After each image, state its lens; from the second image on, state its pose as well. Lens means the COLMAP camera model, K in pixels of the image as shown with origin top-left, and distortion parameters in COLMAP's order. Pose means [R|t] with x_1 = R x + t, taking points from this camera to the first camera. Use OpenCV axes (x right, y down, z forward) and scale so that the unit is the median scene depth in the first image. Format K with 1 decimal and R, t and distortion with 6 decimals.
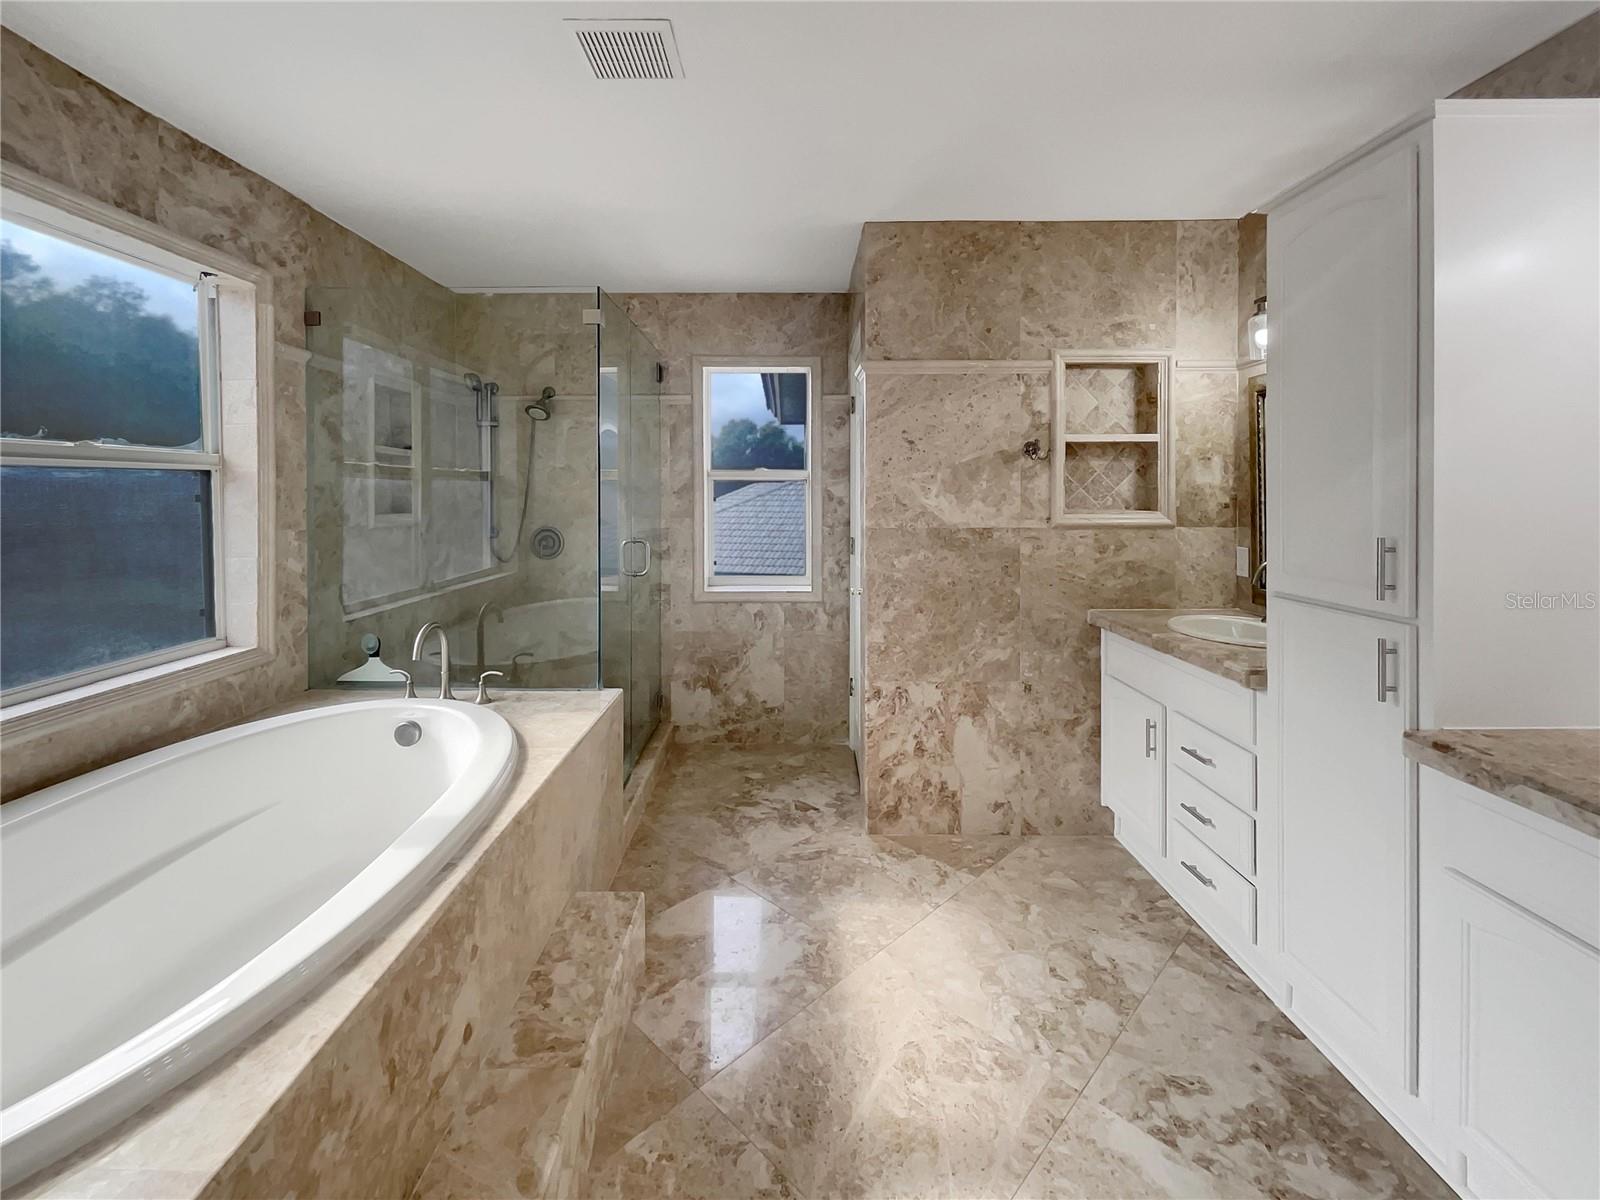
lens RADIAL K [[645.0, 0, 803.2], [0, 645.0, 580.8], [0, 0, 1]] dist [-0.000283, -0.000087]
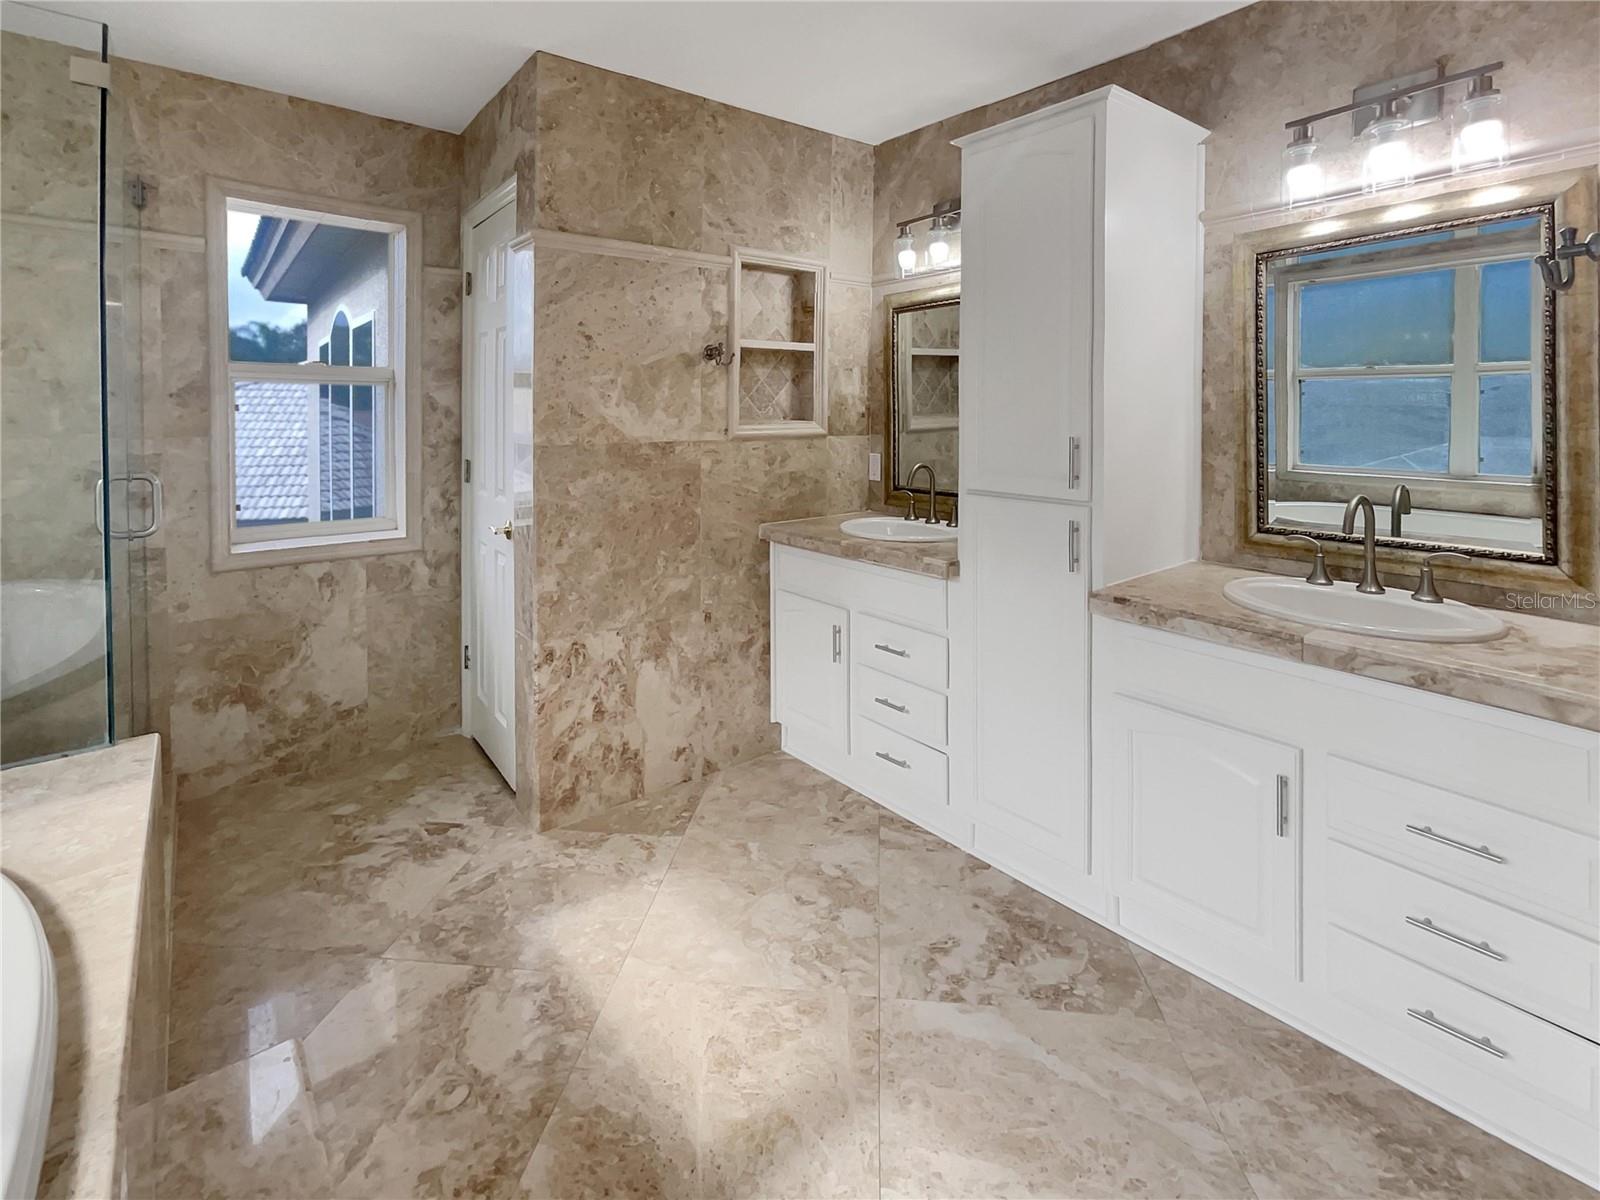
lens RADIAL K [[741.8, 0, 797.5], [0, 741.8, 528.4], [0, 0, 1]] dist [0.000520, -0.000241]
pose [[0.793168, -0.097647, 0.601124, -0.179974], [0.078273, 0.995221, 0.058386, -0.009989], [-0.603952, 0.000742, 0.797020, 0.089645]]
